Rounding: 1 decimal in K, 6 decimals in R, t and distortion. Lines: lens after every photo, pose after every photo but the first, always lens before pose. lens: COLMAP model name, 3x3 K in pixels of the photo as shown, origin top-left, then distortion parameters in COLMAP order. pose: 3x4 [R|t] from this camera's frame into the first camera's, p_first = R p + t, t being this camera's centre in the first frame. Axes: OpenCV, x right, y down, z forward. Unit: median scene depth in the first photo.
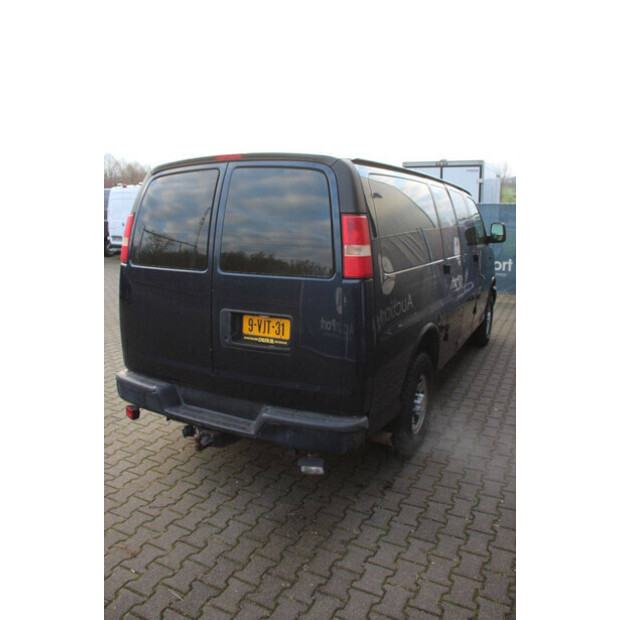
lens RADIAL K [[511.1, 0, 305.5], [0, 511.1, 300.0], [0, 0, 1]] dist [-0.141645, 0.070700]
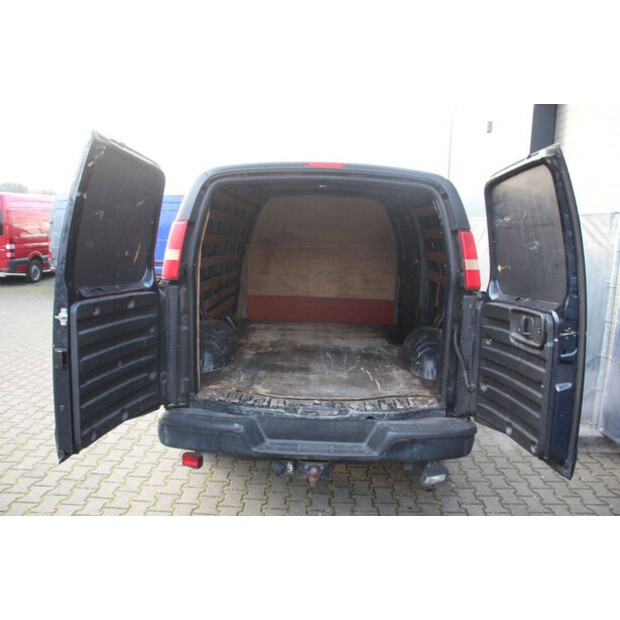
lens RADIAL K [[511.1, 0, 312.1], [0, 511.1, 306.8], [0, 0, 1]] dist [-0.141645, 0.070700]
pose [[0.897555, -0.043325, 0.438769, -0.612085], [0.053476, 0.998511, -0.010797, -0.012203], [-0.437648, 0.033154, 0.898535, 0.183265]]
